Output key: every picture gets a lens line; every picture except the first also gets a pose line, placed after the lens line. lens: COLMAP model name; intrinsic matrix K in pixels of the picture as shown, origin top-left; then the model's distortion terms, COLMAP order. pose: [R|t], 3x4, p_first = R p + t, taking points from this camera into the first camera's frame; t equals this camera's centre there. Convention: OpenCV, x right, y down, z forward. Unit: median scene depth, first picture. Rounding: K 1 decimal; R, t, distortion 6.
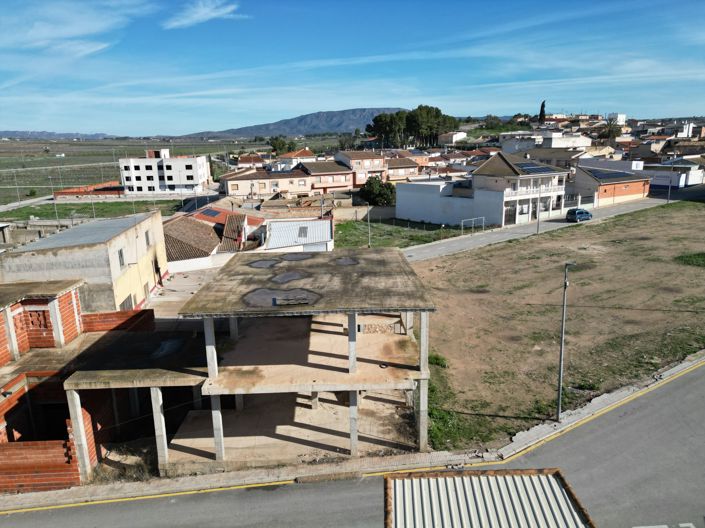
lens RADIAL K [[491.7, 0, 354.7], [0, 491.7, 262.9], [0, 0, 1]] dist [0.075252, -0.068525]
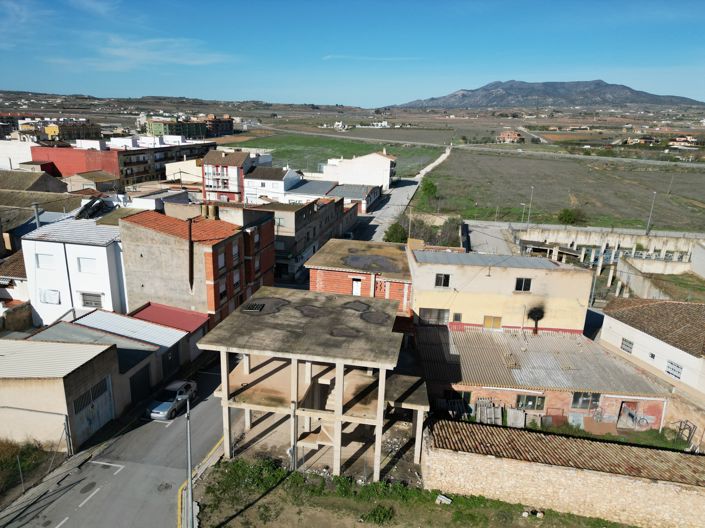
lens RADIAL K [[491.7, 0, 354.7], [0, 491.7, 262.9], [0, 0, 1]] dist [0.075252, -0.068525]
pose [[-0.208065, 0.288525, -0.934592, 0.216298], [-0.267056, 0.902442, 0.338054, -0.117169], [0.940952, 0.319926, -0.110714, 0.242967]]
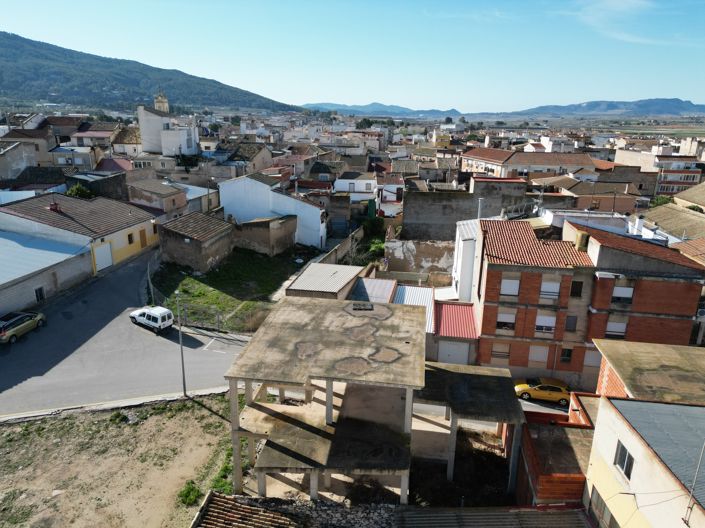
lens RADIAL K [[491.7, 0, 354.7], [0, 491.7, 262.9], [0, 0, 1]] dist [0.075252, -0.068525]
pose [[-0.986341, -0.047502, 0.157718, -0.059825], [0.038943, 0.863118, 0.503499, -0.147302], [-0.160046, 0.502764, -0.849479, 0.390298]]
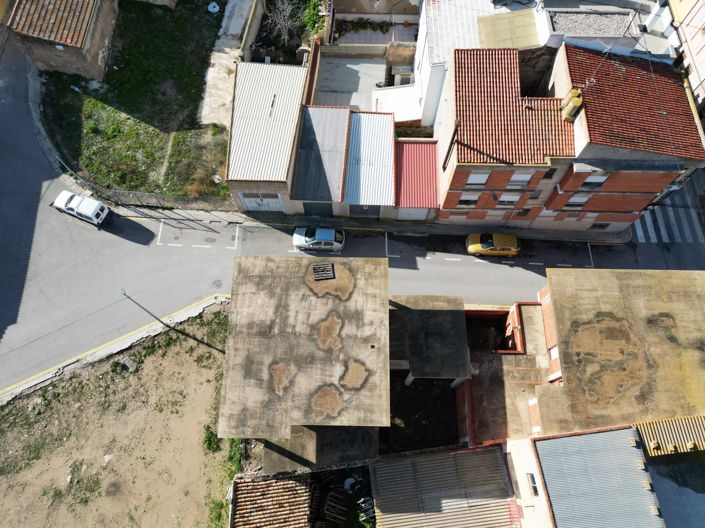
lens RADIAL K [[491.7, 0, 354.7], [0, 491.7, 262.9], [0, 0, 1]] dist [0.075252, -0.068525]
pose [[-0.999280, -0.024810, 0.028705, -0.046444], [0.024608, 0.152027, 0.988070, -0.249822], [-0.028878, 0.988065, -0.151307, 0.202829]]
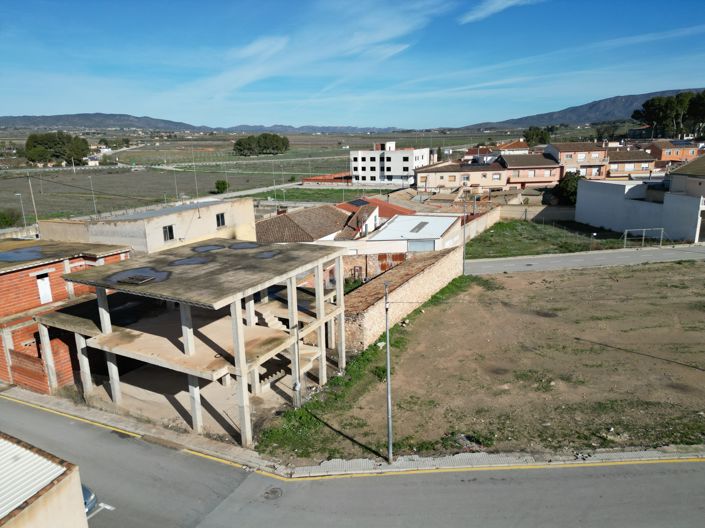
lens RADIAL K [[491.7, 0, 354.7], [0, 491.7, 262.9], [0, 0, 1]] dist [0.075252, -0.068525]
pose [[0.862528, 0.120810, -0.491375, 0.146044], [-0.112404, 0.992563, 0.046725, -0.012193], [0.493366, 0.014931, 0.869694, 0.041424]]
